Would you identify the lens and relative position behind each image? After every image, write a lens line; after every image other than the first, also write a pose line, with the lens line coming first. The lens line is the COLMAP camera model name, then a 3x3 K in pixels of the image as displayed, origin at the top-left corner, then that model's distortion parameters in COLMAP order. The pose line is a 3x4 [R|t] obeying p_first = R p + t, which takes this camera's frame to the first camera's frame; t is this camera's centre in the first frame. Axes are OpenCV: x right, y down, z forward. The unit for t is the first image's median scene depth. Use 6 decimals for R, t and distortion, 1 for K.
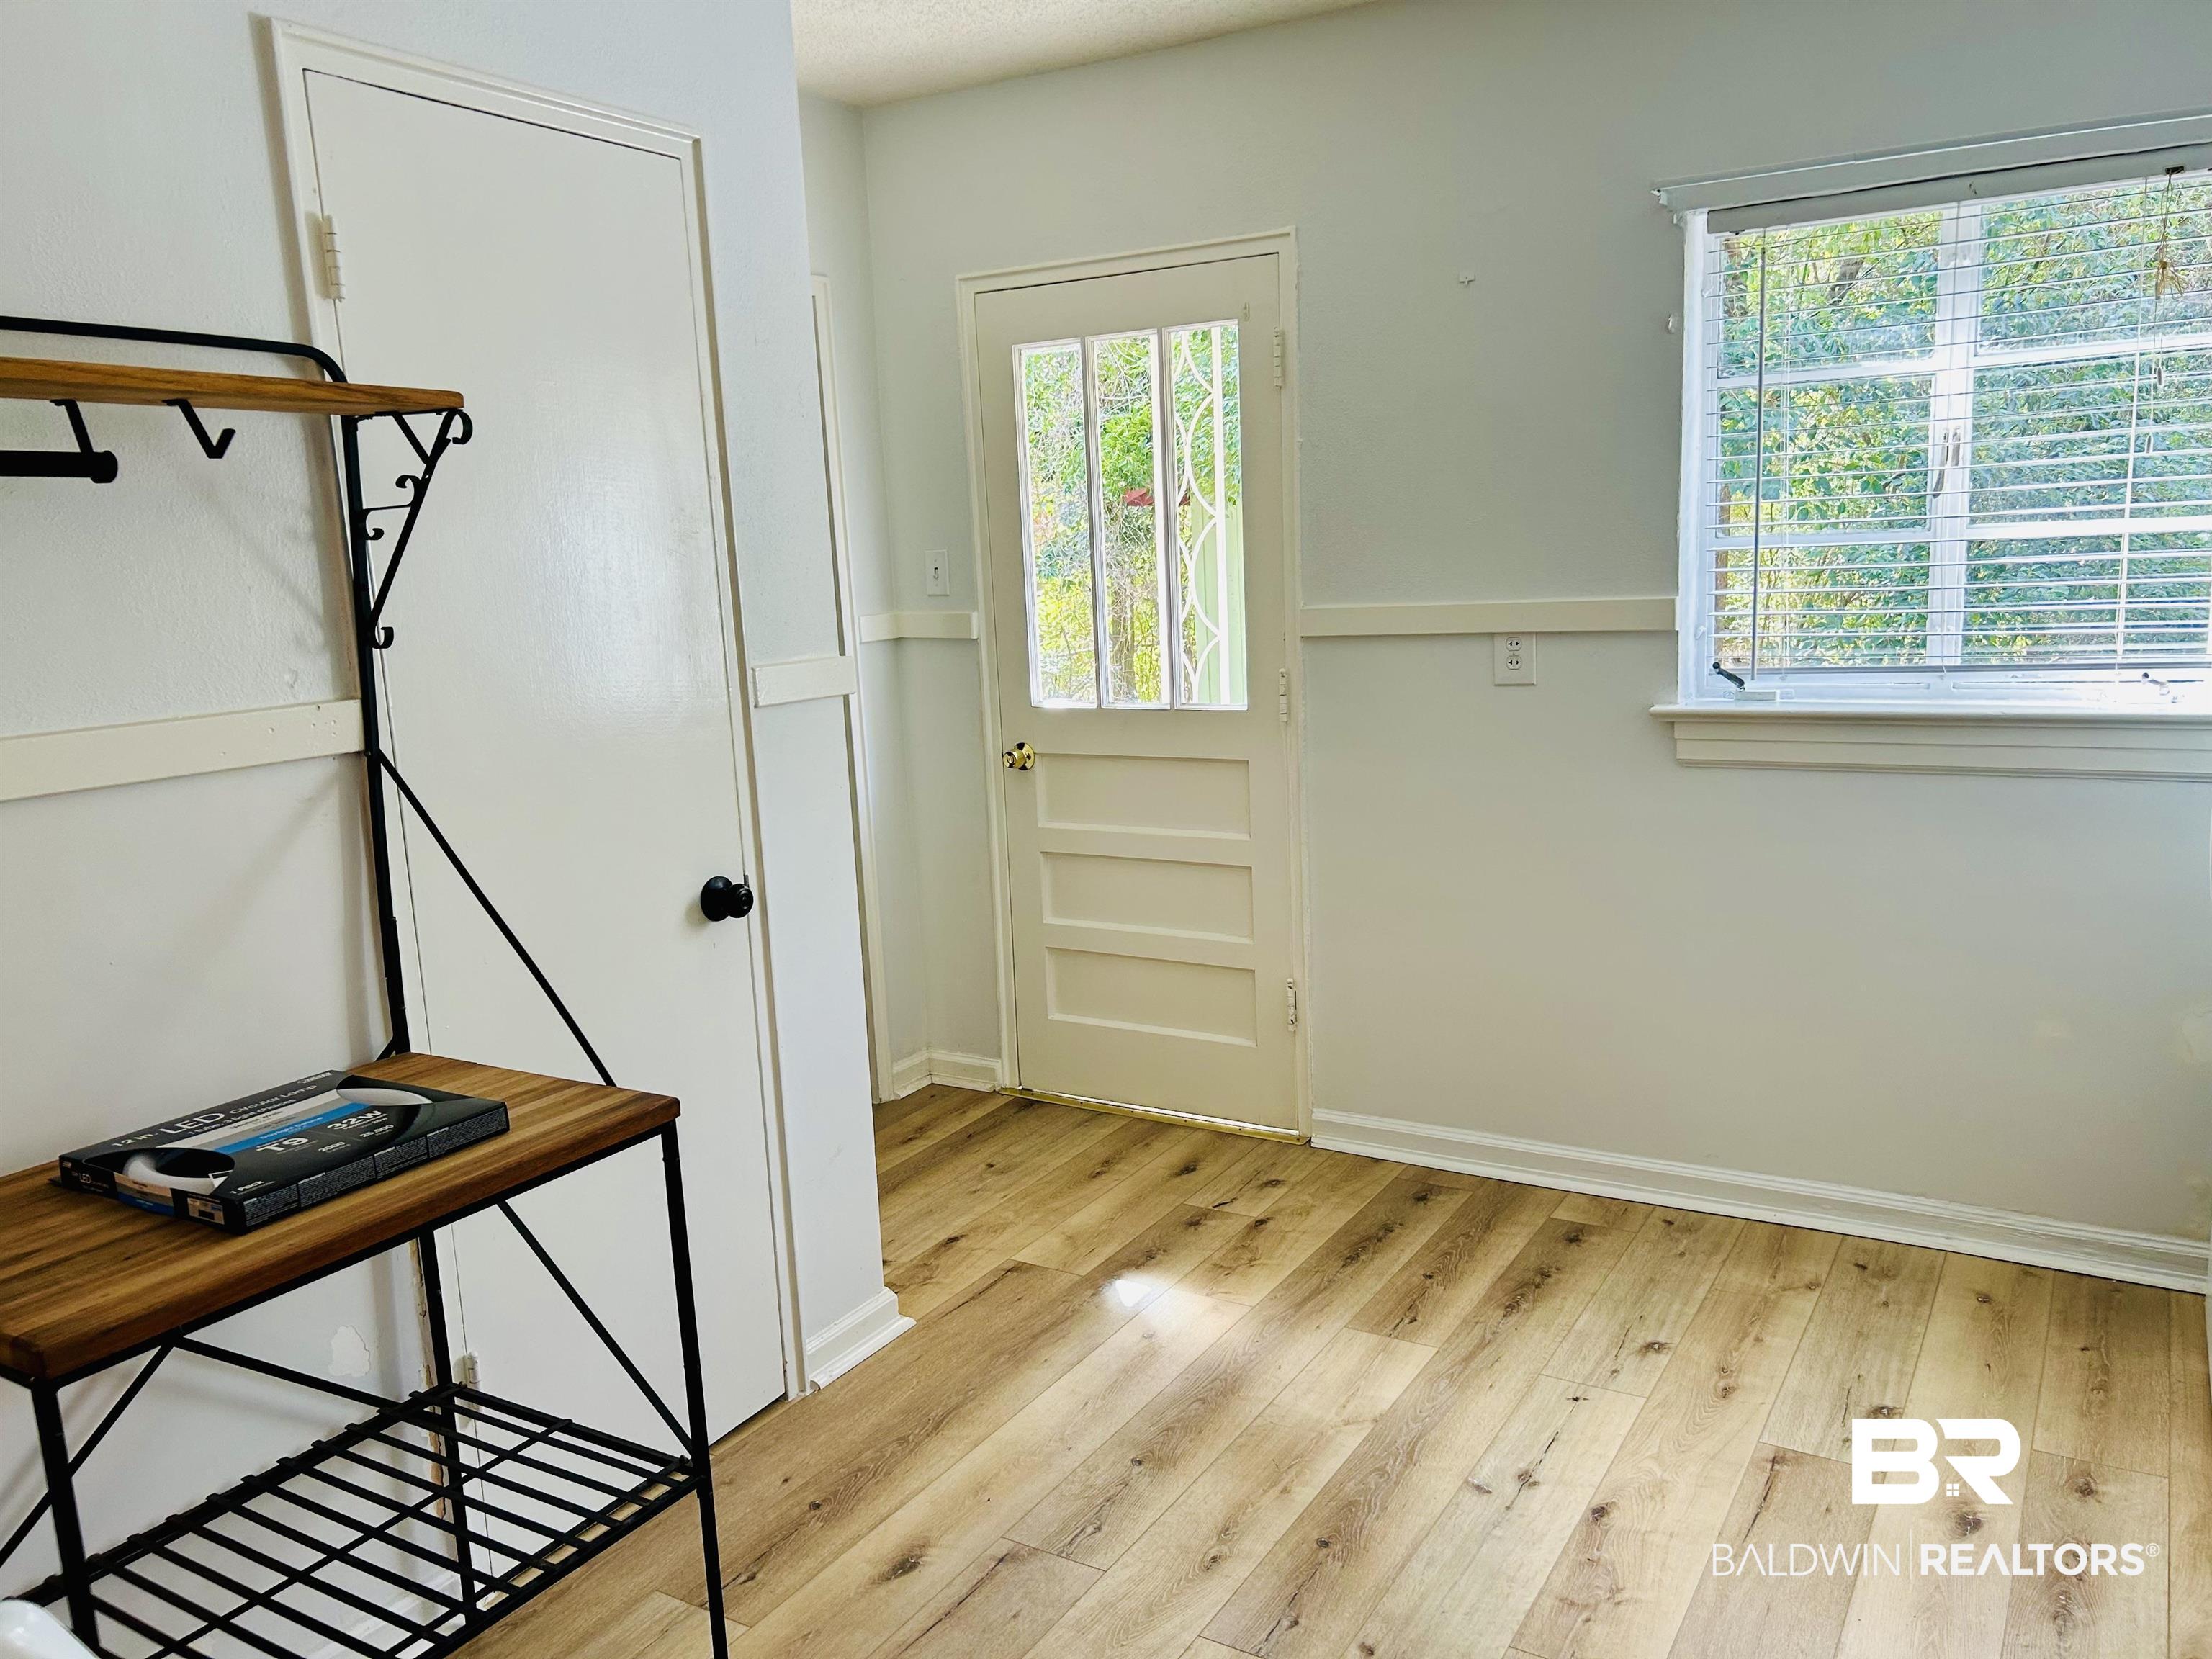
lens RADIAL K [[1661.1, 0, 1143.9], [0, 1661.1, 817.9], [0, 0, 1]] dist [0.033244, -0.048816]
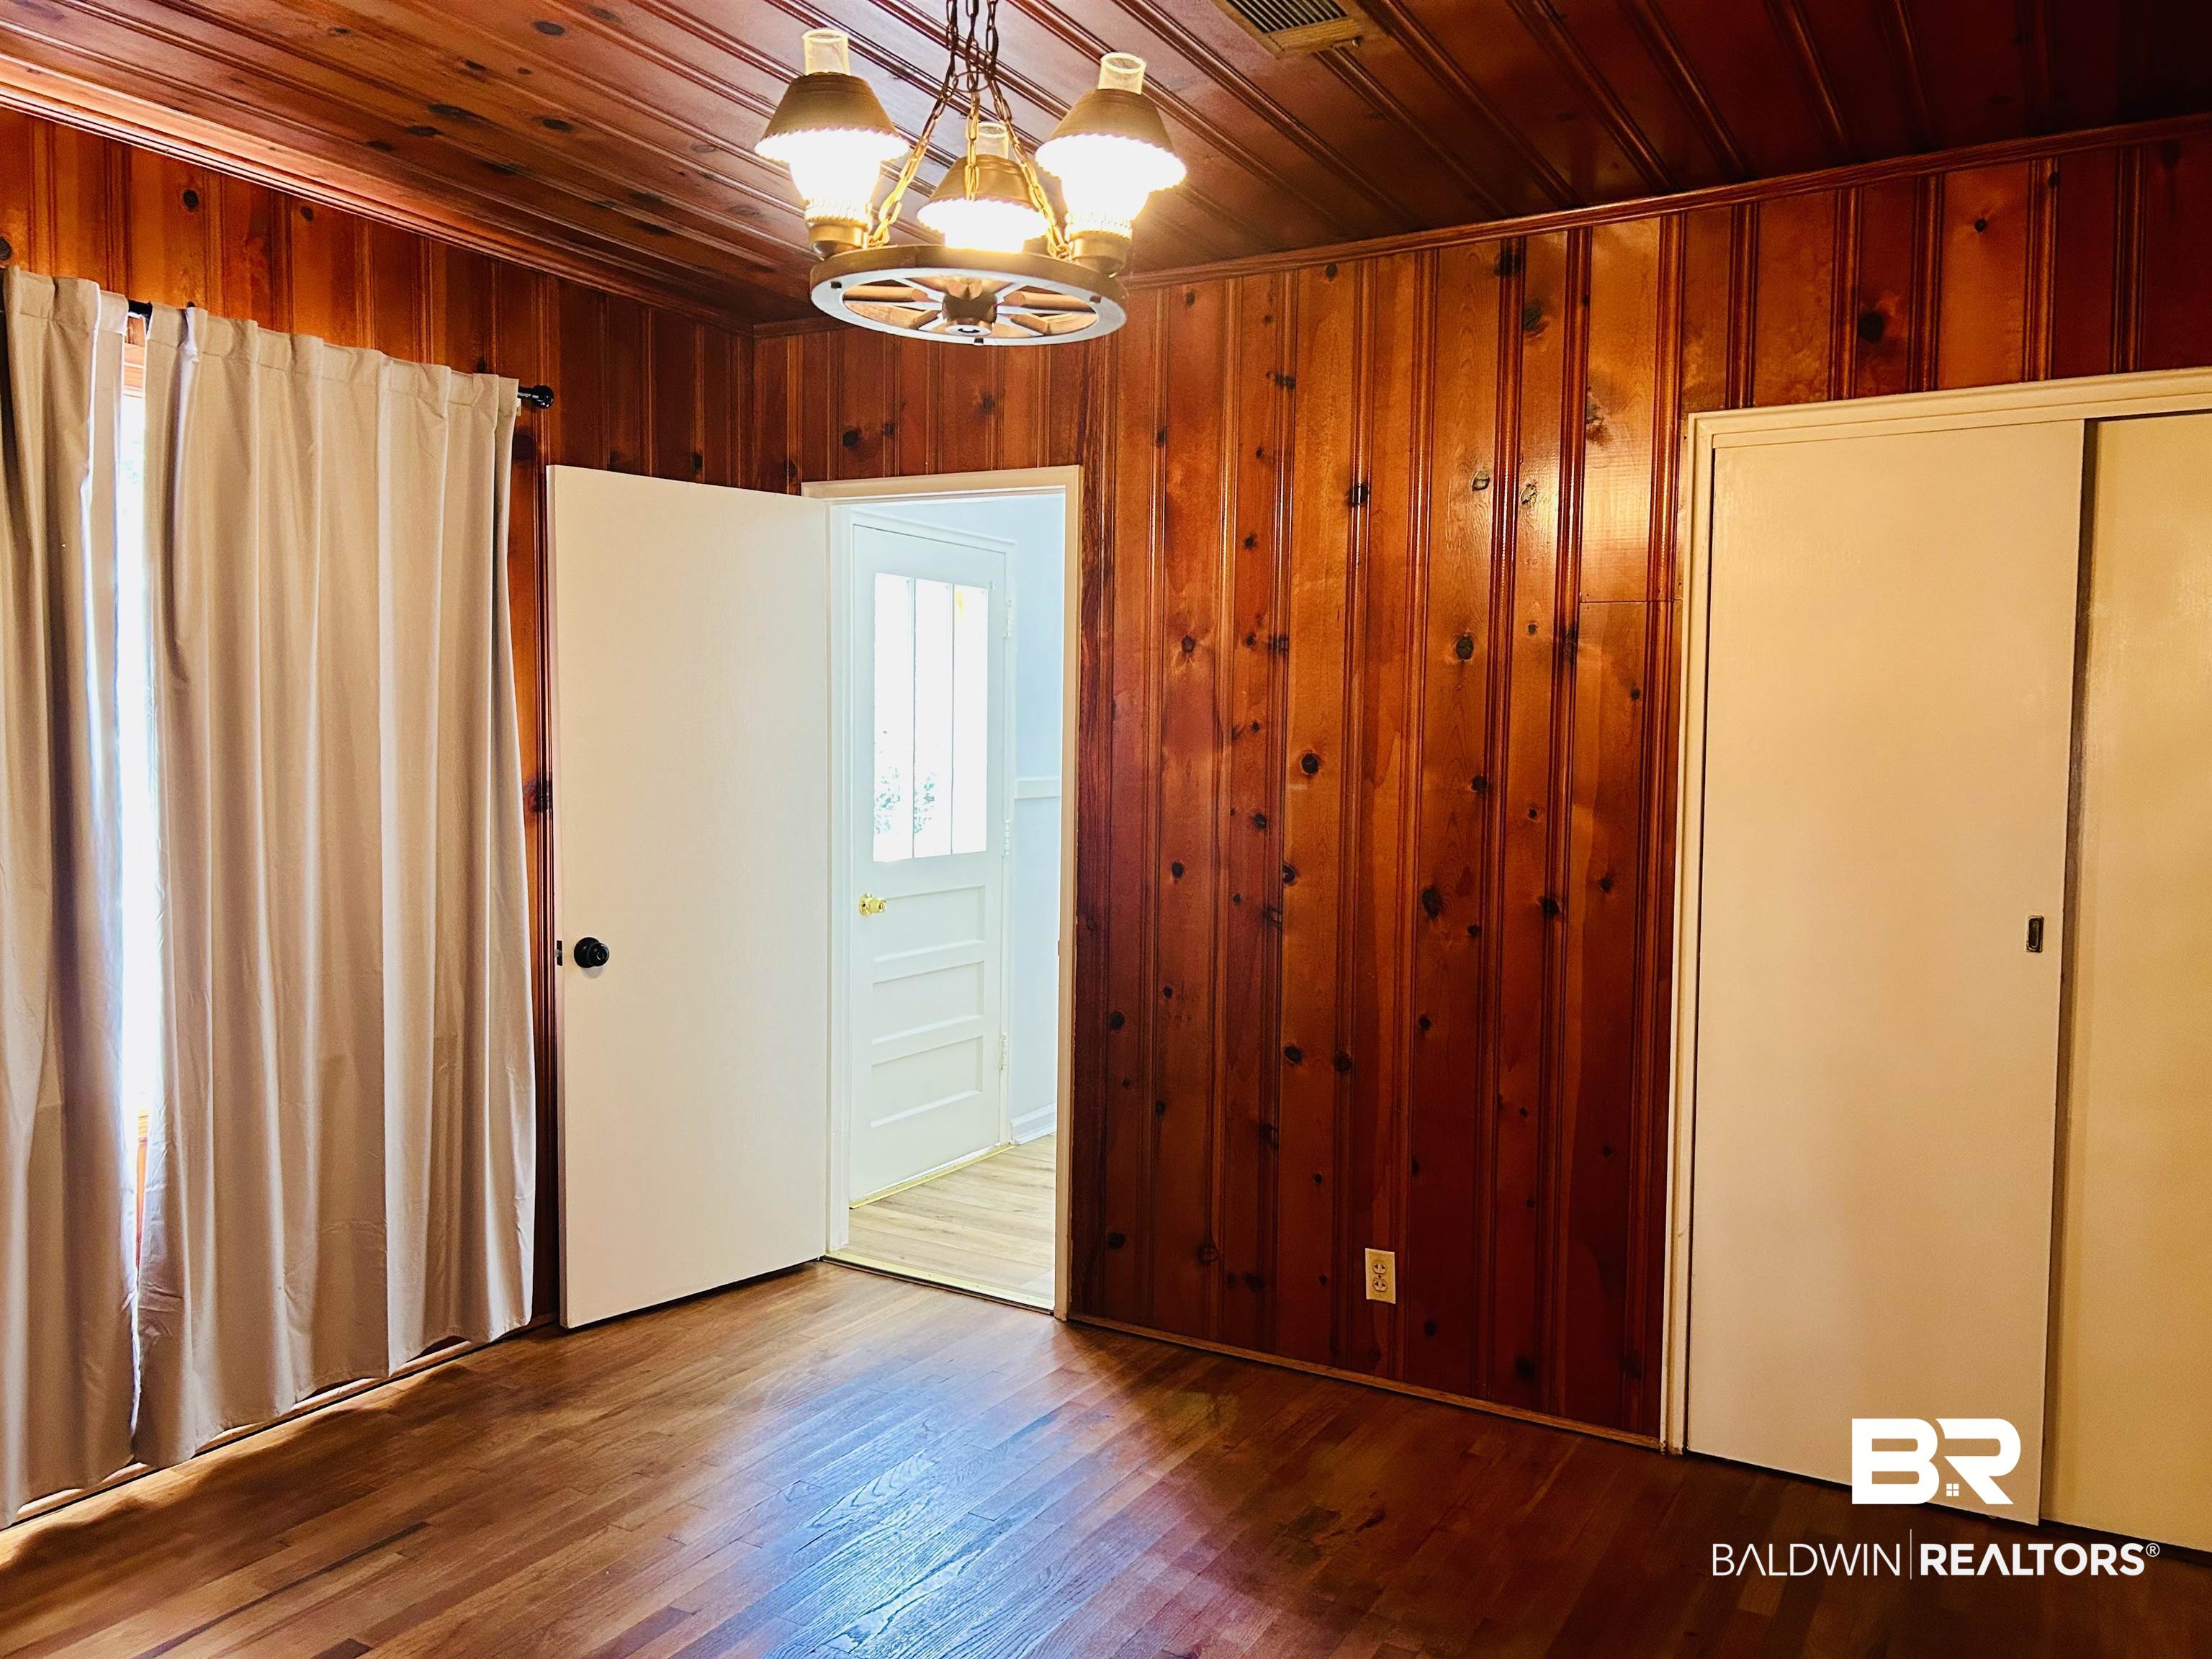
lens RADIAL K [[1661.1, 0, 1143.9], [0, 1661.1, 817.9], [0, 0, 1]] dist [0.033244, -0.048816]
pose [[-0.018256, -0.013138, 0.999747, -1.332267], [0.154732, 0.987830, 0.015807, -0.090802], [-0.987788, 0.154981, -0.016001, 0.857006]]
